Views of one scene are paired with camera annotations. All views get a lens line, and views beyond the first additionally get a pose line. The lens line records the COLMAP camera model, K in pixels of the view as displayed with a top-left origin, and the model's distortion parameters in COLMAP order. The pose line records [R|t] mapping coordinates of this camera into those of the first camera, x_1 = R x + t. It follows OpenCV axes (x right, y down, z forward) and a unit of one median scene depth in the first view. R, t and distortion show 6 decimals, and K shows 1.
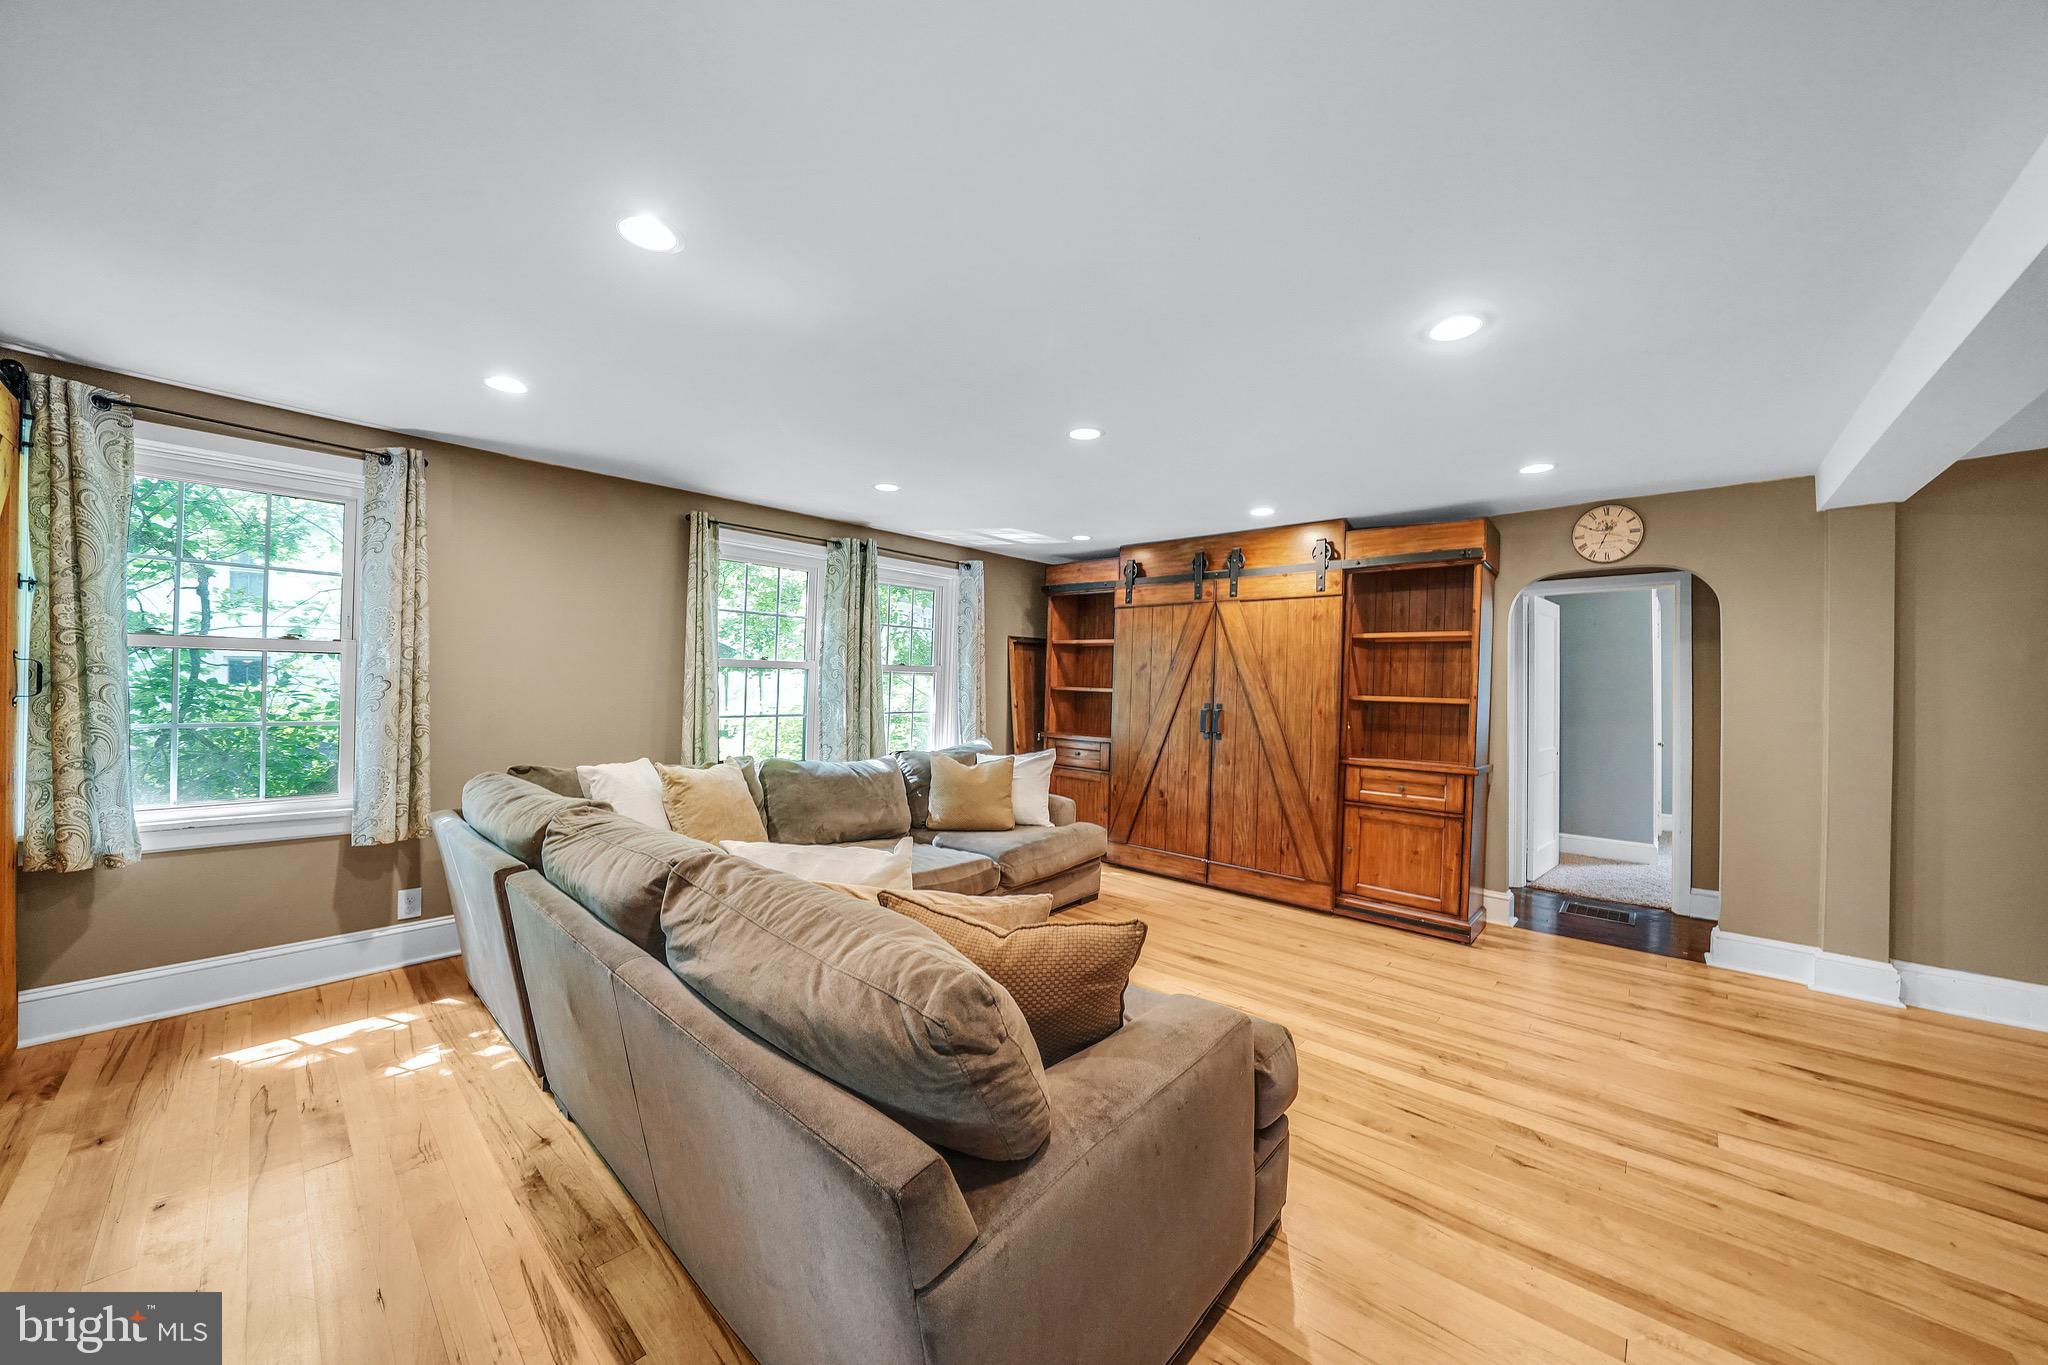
lens RADIAL K [[705.6, 0, 1020.2], [0, 705.6, 680.8], [0, 0, 1]] dist [-0.015152, -0.000214]
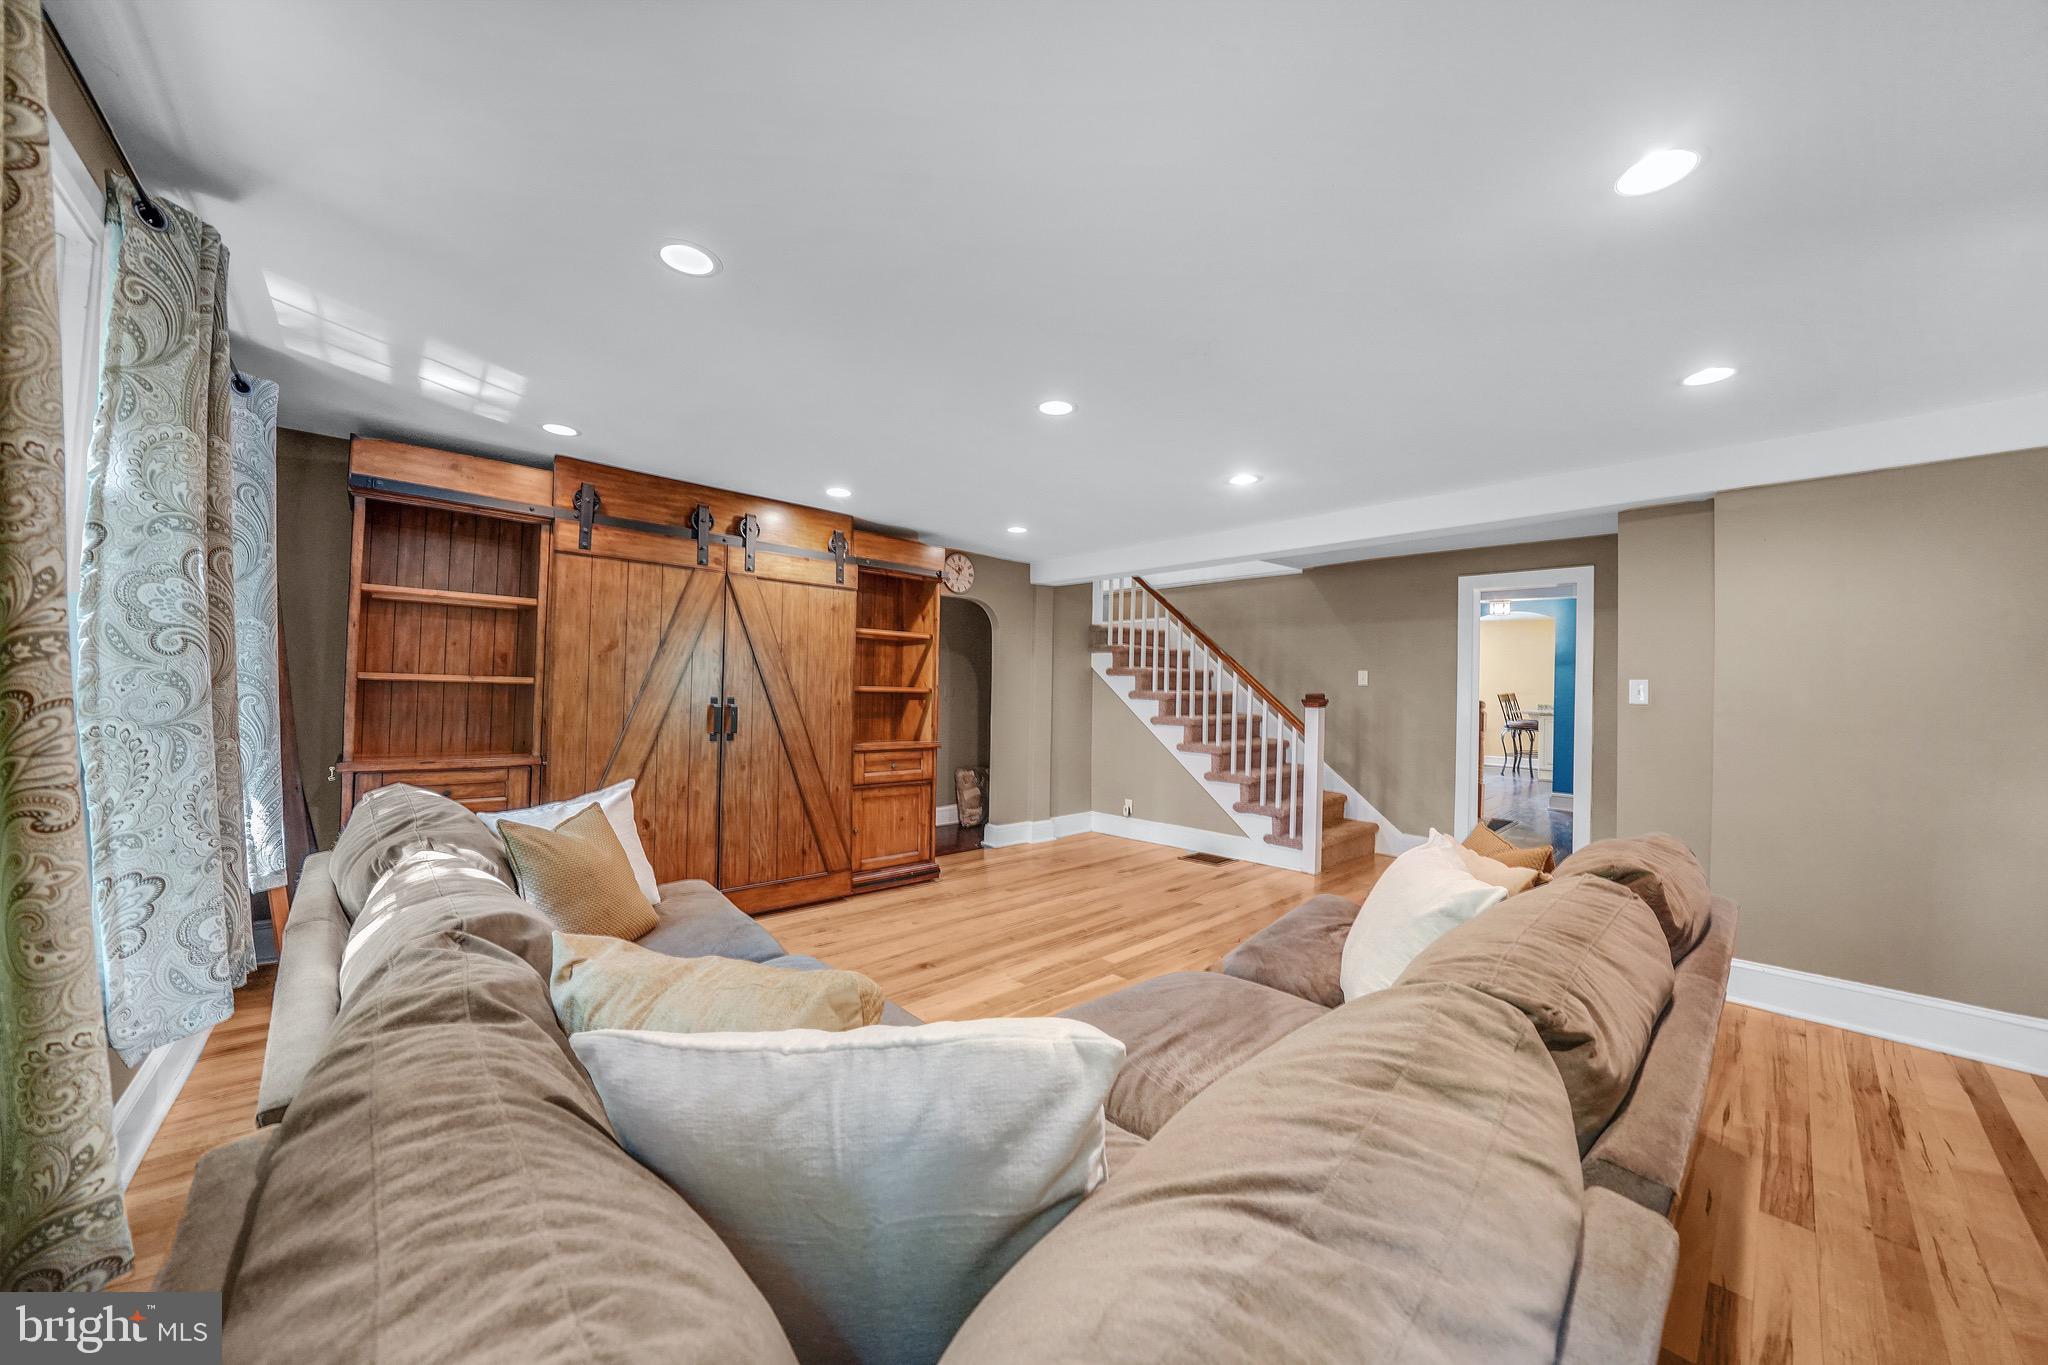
lens RADIAL K [[705.6, 0, 1021.5], [0, 705.6, 681.0], [0, 0, 1]] dist [-0.015152, -0.000214]
pose [[0.112228, -0.006347, 0.993662, -0.543590], [-0.023724, 0.999677, 0.009065, -0.002326], [-0.993399, -0.024591, 0.112041, 0.620080]]
